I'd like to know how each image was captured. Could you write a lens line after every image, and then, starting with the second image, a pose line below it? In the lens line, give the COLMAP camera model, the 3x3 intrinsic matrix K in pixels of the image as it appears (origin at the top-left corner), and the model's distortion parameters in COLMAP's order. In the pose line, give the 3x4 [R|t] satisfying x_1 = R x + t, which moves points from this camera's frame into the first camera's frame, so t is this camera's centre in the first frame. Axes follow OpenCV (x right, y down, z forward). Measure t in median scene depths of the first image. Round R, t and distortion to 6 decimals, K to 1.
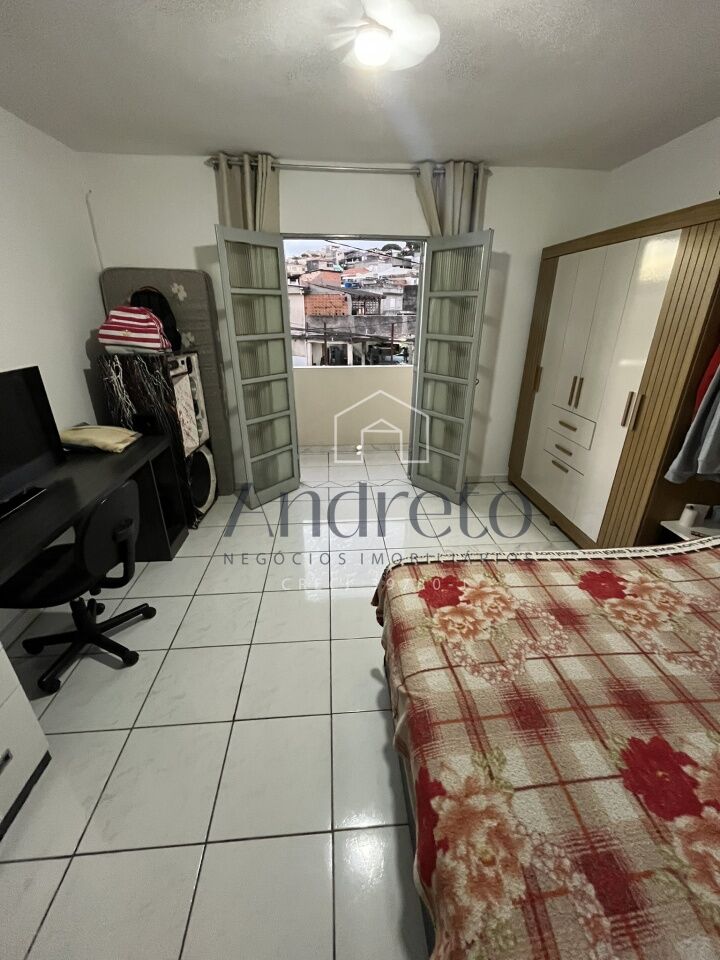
lens RADIAL K [[389.4, 0, 359.0], [0, 389.4, 478.8], [0, 0, 1]] dist [-0.001398, -0.000425]
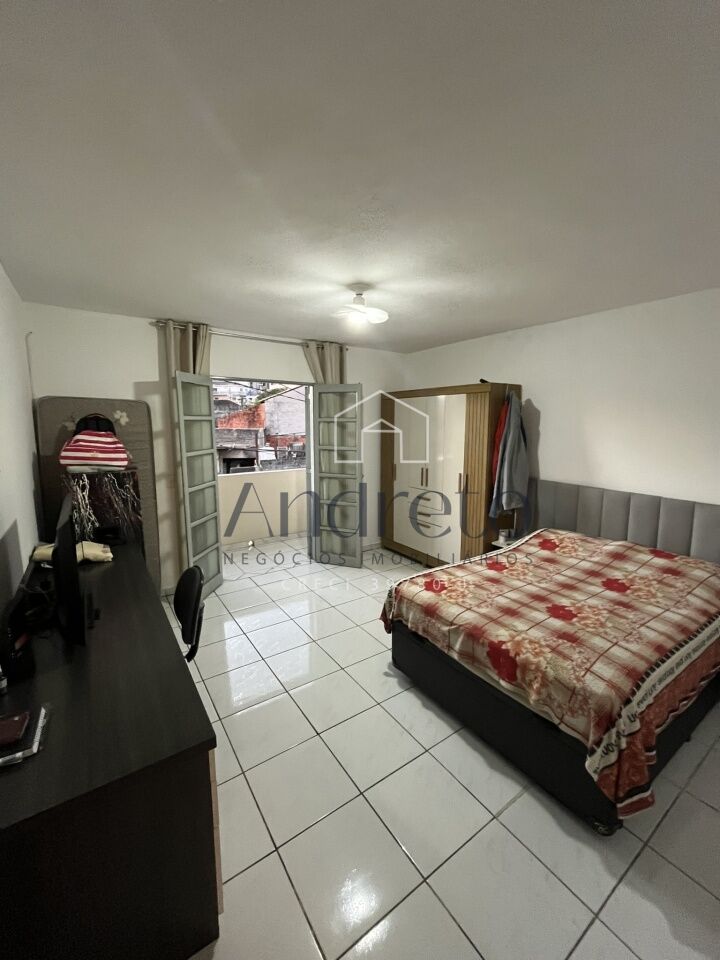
lens RADIAL K [[389.4, 0, 359.0], [0, 389.4, 480.1], [0, 0, 1]] dist [-0.001398, -0.000425]
pose [[0.865709, -0.074528, 0.494969, -0.613385], [0.199583, 0.958242, -0.204790, 0.083718], [-0.459038, 0.276075, 0.844433, -0.300618]]
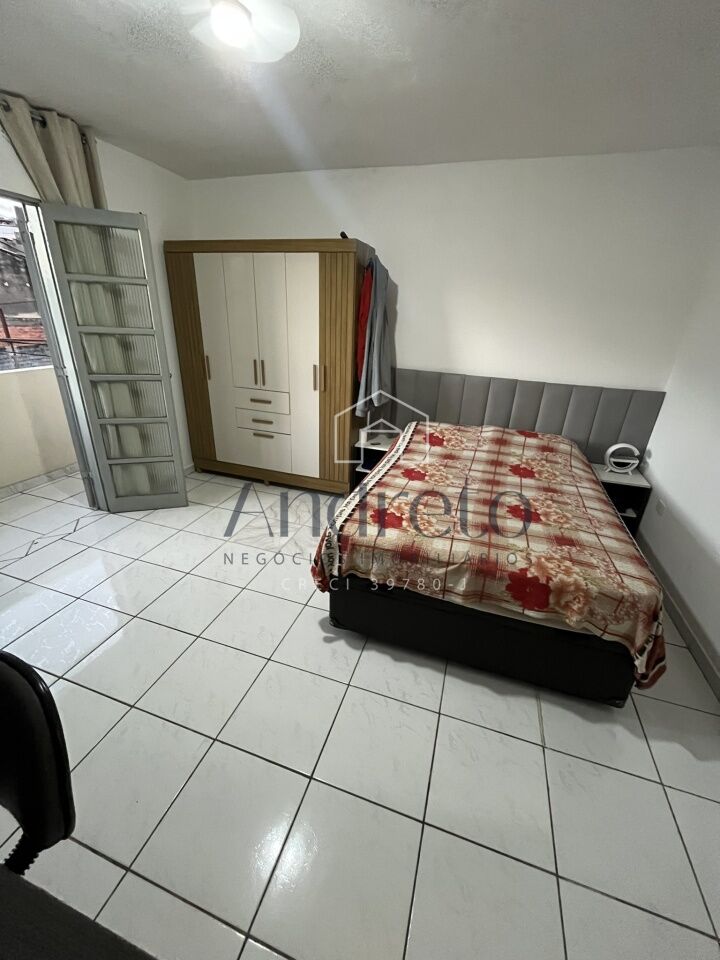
lens RADIAL K [[389.4, 0, 359.6], [0, 389.4, 478.7], [0, 0, 1]] dist [-0.001398, -0.000425]
pose [[0.382146, -0.347486, 0.856282, -0.618802], [0.331035, 0.916591, 0.224224, -0.112192], [-0.862775, 0.197773, 0.465301, 0.293752]]
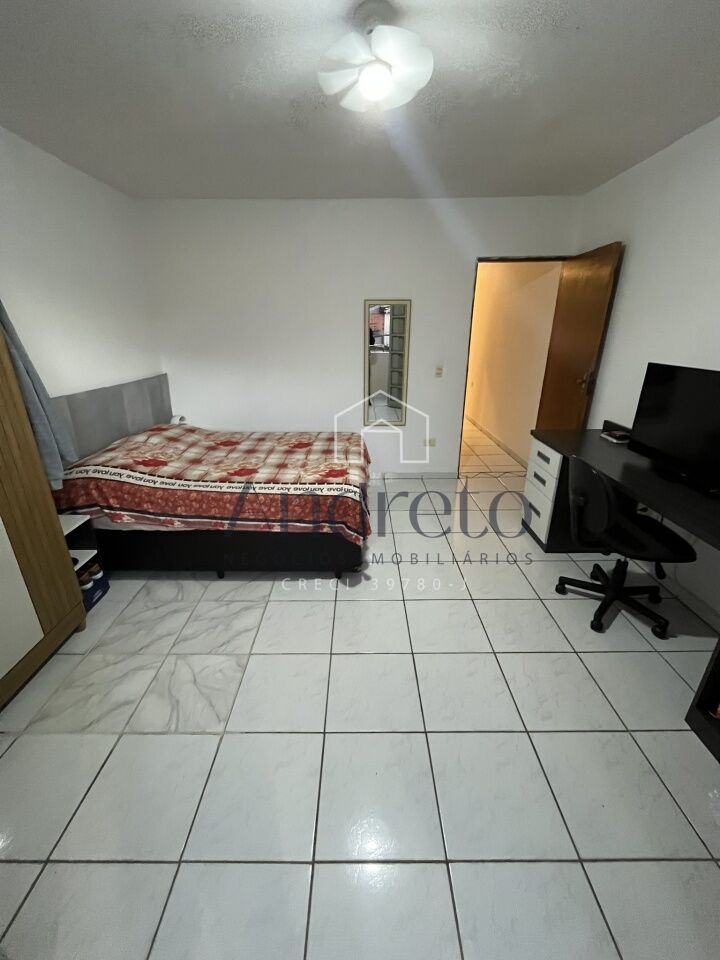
lens RADIAL K [[389.4, 0, 359.0], [0, 389.4, 476.3], [0, 0, 1]] dist [-0.001398, -0.000425]
pose [[-0.997286, -0.022767, 0.070012, -0.013104], [0.032381, 0.718410, 0.694866, -0.635993], [-0.066117, 0.695247, -0.715723, 1.542674]]
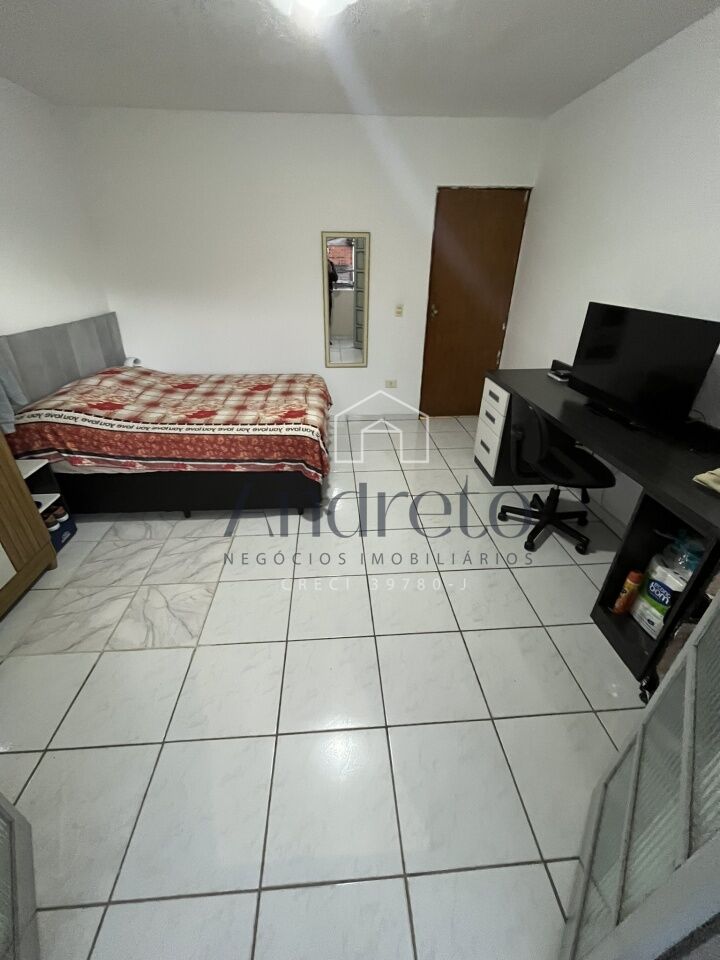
lens RADIAL K [[389.4, 0, 358.2], [0, 389.4, 477.2], [0, 0, 1]] dist [-0.001398, -0.000425]
pose [[-0.999975, -0.006993, -0.000359, -0.060299], [-0.004572, 0.613194, 0.789919, -0.662829], [-0.005303, 0.789902, -0.613211, 1.594637]]
